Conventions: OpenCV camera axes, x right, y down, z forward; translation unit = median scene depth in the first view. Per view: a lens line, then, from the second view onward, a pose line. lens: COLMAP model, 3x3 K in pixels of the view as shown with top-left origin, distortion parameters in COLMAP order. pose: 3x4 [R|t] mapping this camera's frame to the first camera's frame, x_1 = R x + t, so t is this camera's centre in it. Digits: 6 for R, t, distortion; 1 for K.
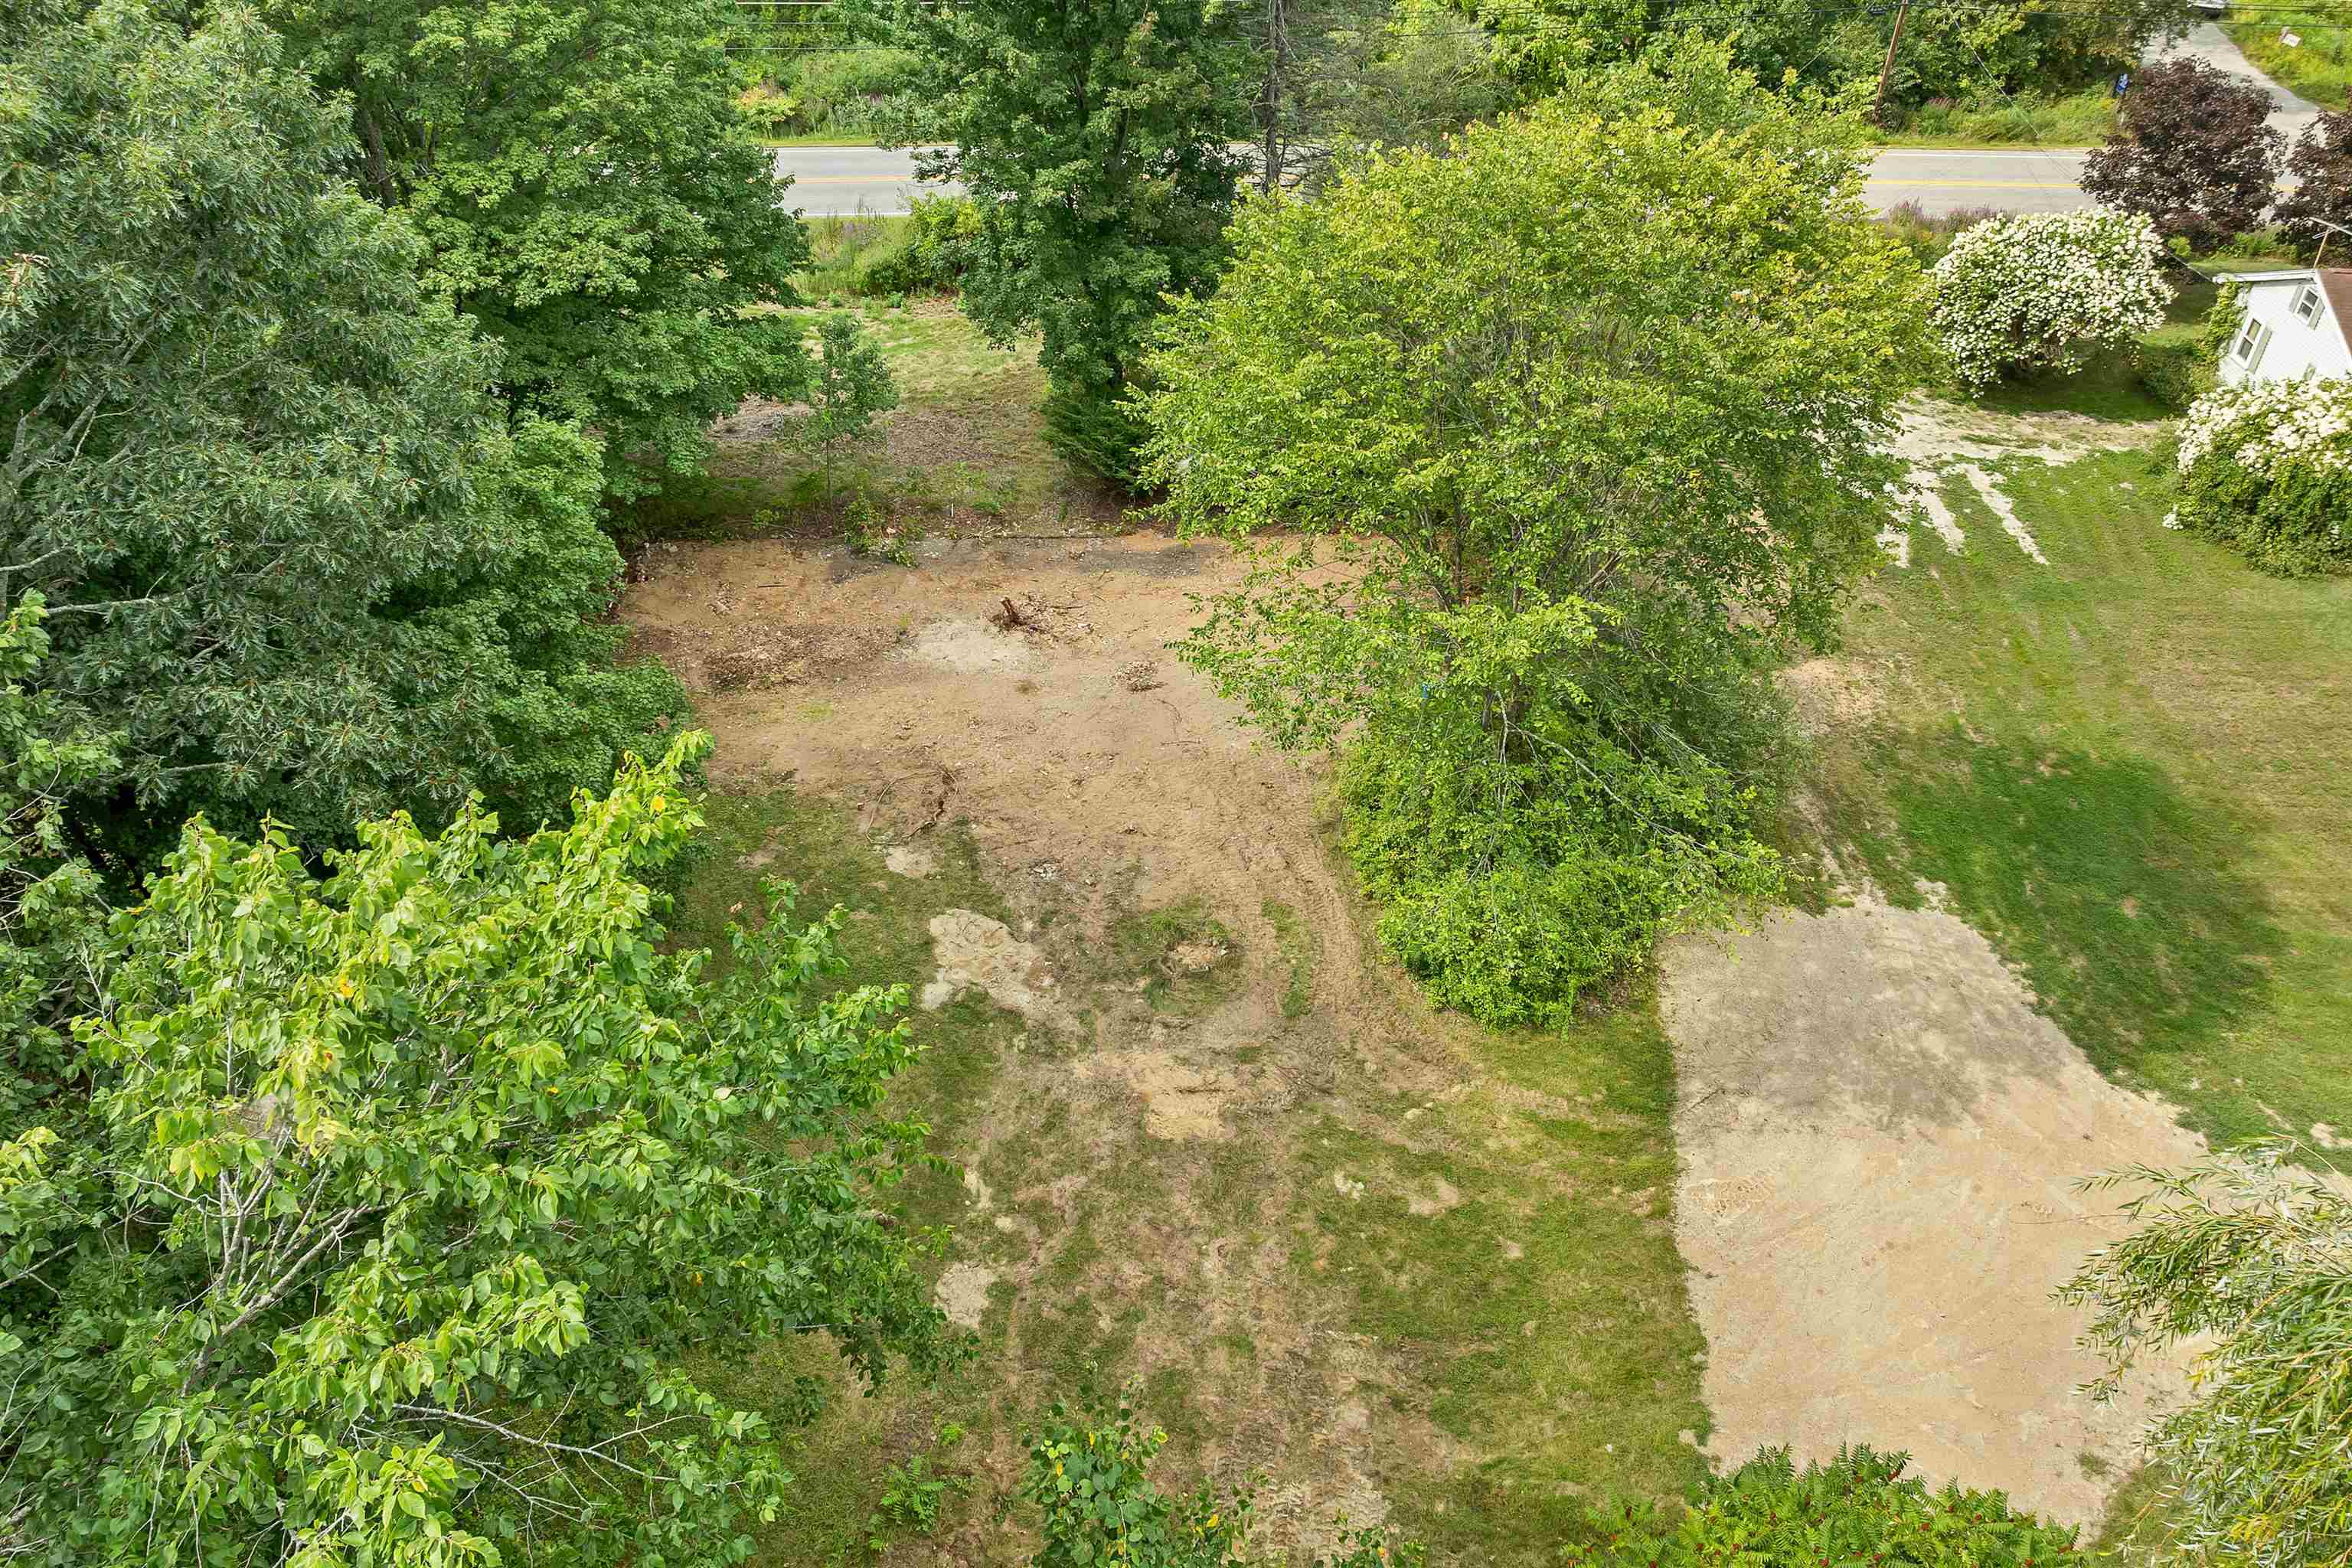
lens RADIAL K [[1653.4, 0, 1191.9], [0, 1653.4, 778.2], [0, 0, 1]] dist [-0.035422, -0.009190]
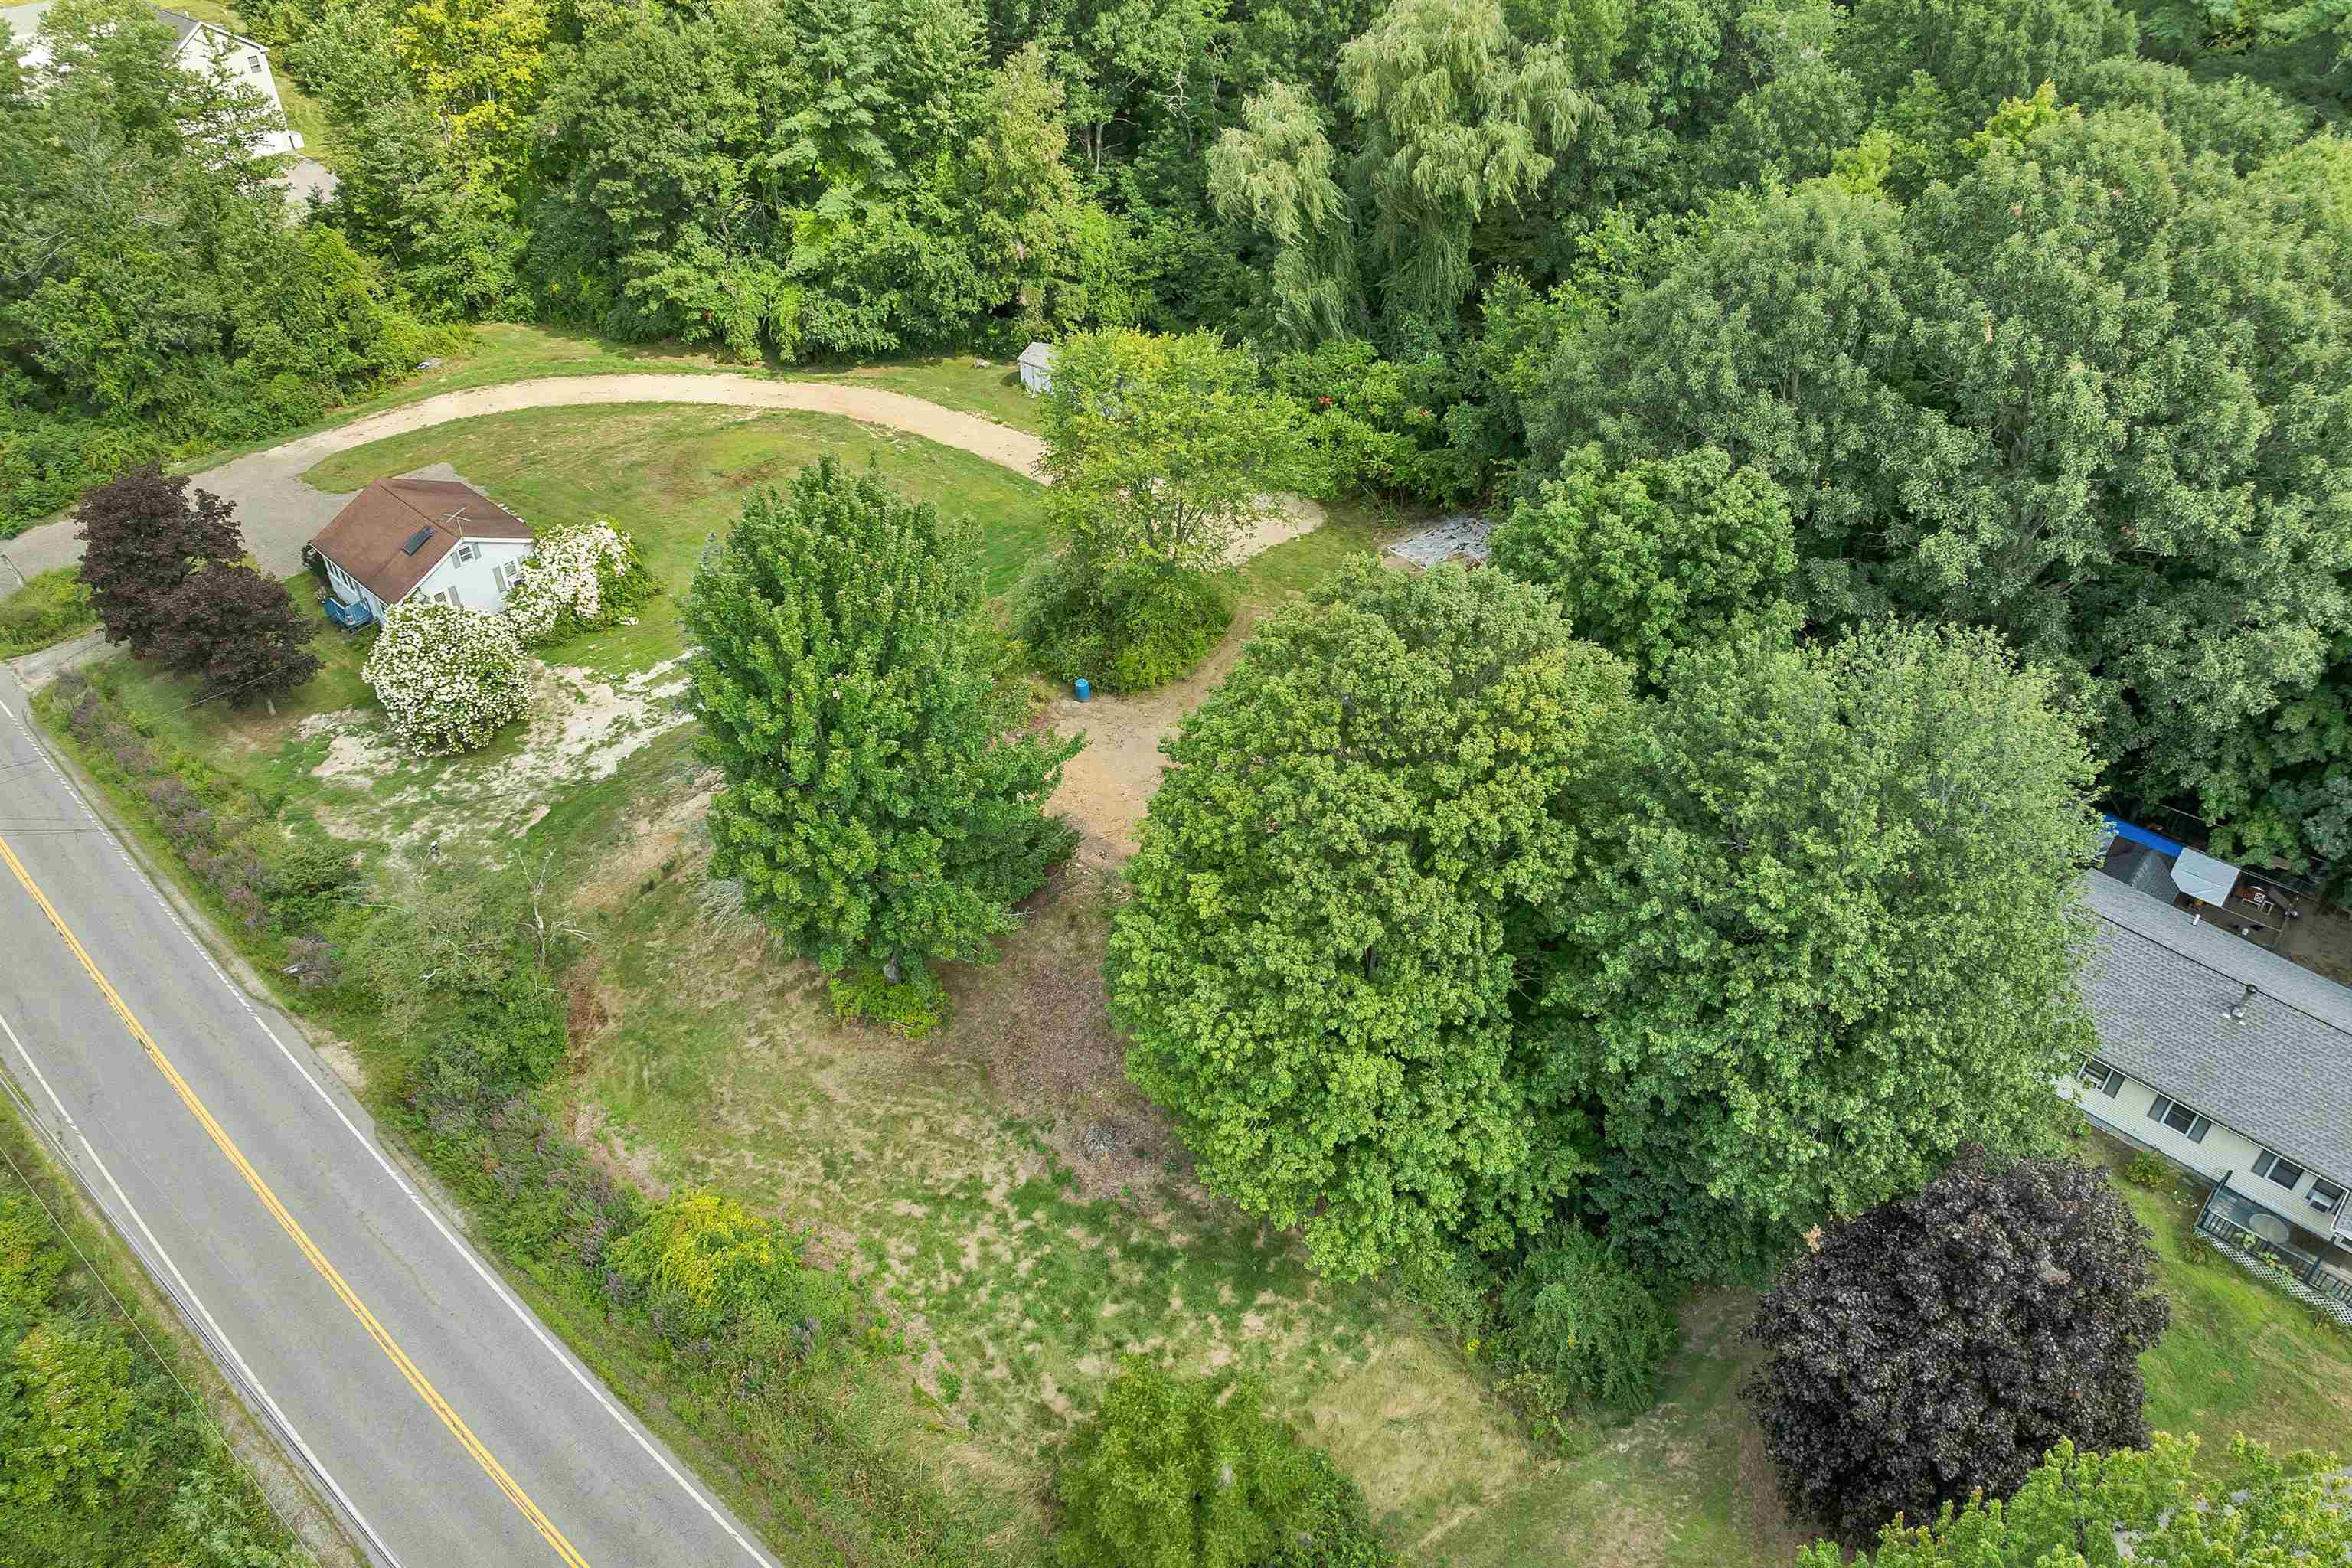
lens RADIAL K [[1653.4, 0, 1186.6], [0, 1653.4, 780.7], [0, 0, 1]] dist [-0.035422, -0.009190]
pose [[-0.725231, -0.437210, 0.531872, -0.891146], [0.444558, 0.292527, 0.846638, -1.390212], [-0.525746, 0.850456, -0.017785, 0.879680]]
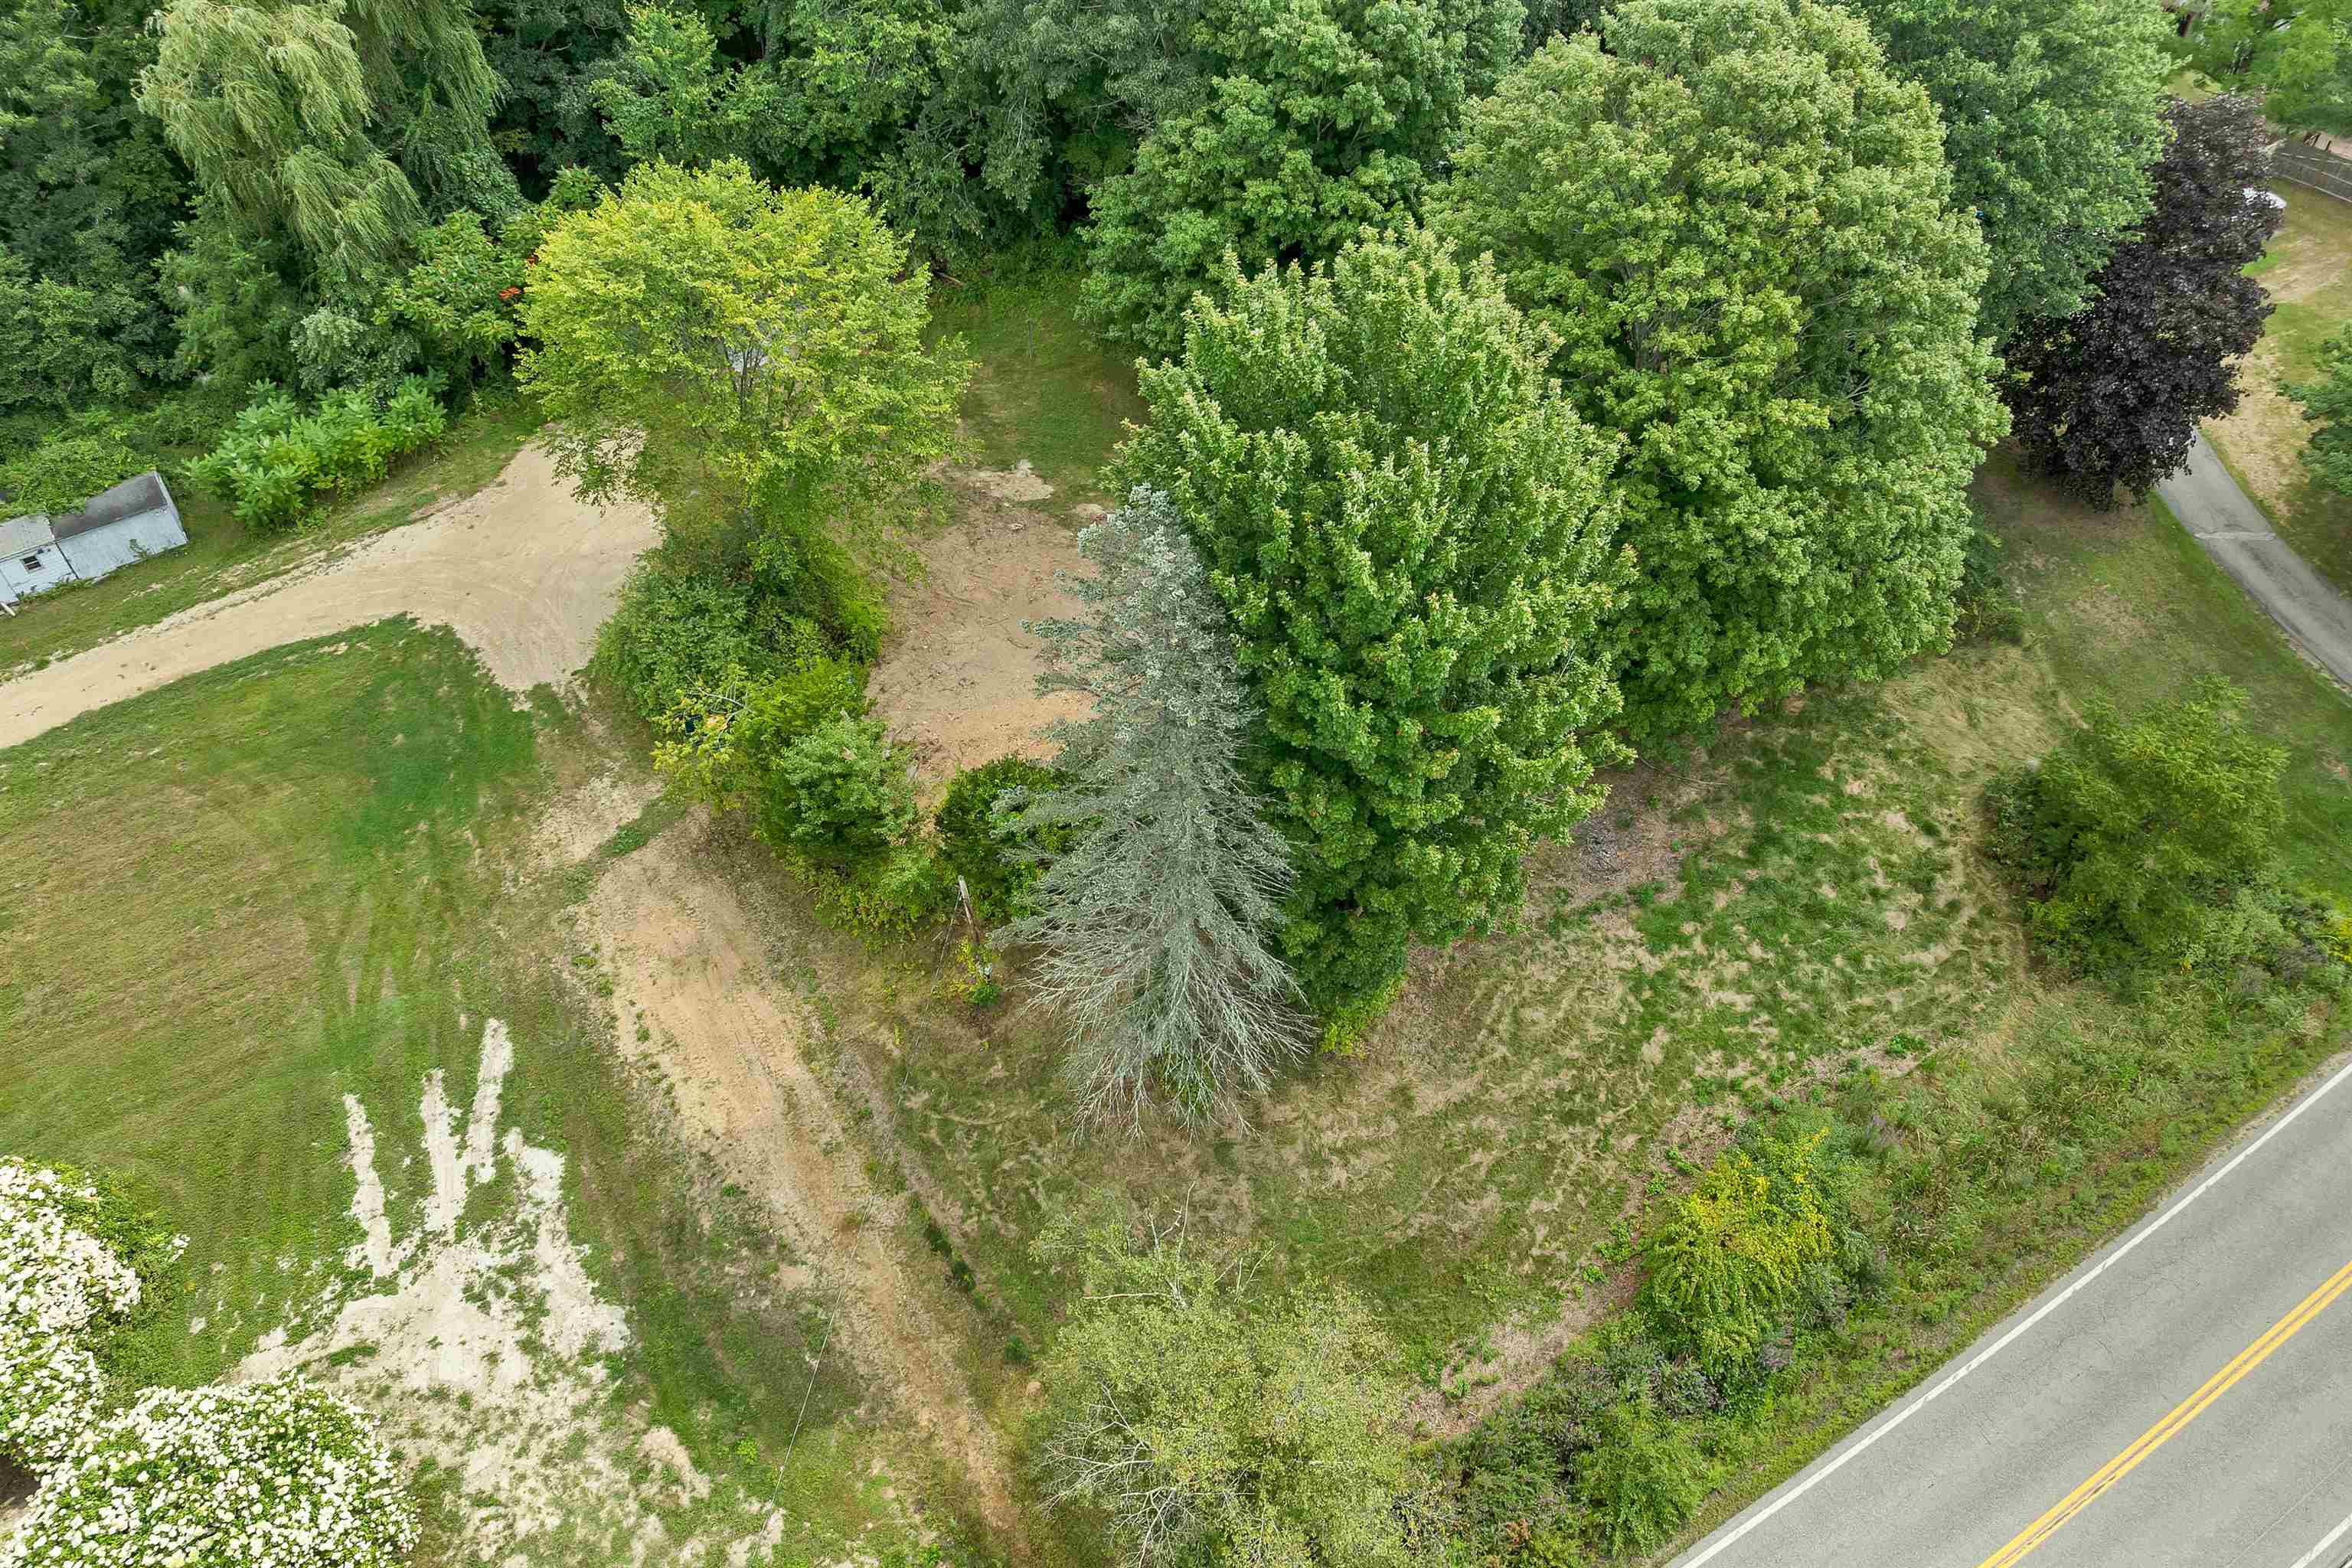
lens RADIAL K [[1653.4, 0, 1174.1], [0, 1653.4, 784.4], [0, 0, 1]] dist [-0.035422, -0.009190]
pose [[-0.885161, 0.343420, -0.313930, 0.312396], [-0.286573, 0.129153, 0.949313, -1.235384], [0.366558, 0.930259, -0.015907, 0.999736]]
